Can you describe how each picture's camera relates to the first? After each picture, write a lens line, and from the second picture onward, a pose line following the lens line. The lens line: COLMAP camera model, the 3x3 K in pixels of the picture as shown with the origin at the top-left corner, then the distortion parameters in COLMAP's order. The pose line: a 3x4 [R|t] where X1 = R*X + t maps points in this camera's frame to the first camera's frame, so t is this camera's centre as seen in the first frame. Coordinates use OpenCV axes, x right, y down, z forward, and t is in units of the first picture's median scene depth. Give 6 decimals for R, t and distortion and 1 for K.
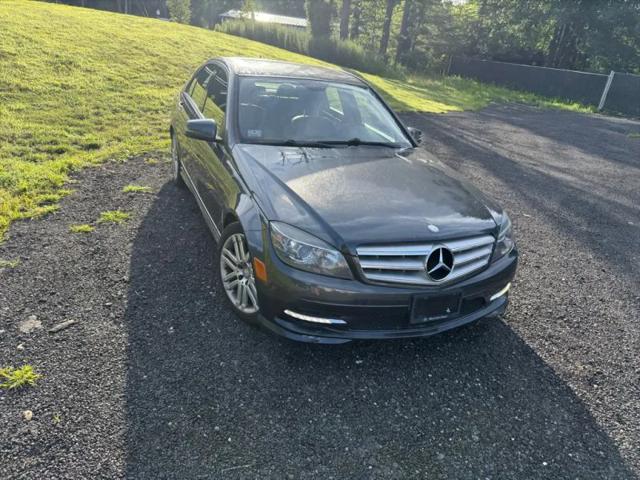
lens RADIAL K [[449.9, 0, 323.7], [0, 449.9, 234.8], [0, 0, 1]] dist [0.023149, -0.032333]
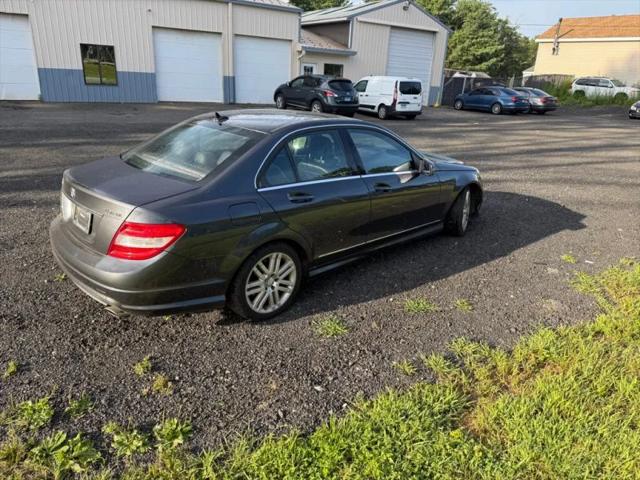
lens RADIAL K [[449.9, 0, 324.7], [0, 449.9, 242.0], [0, 0, 1]] dist [0.023149, -0.032333]
pose [[-0.335674, -0.447700, 0.828787, -1.361903], [0.291248, 0.787398, 0.543304, -0.863735], [-0.895822, 0.423755, -0.133917, 1.531865]]
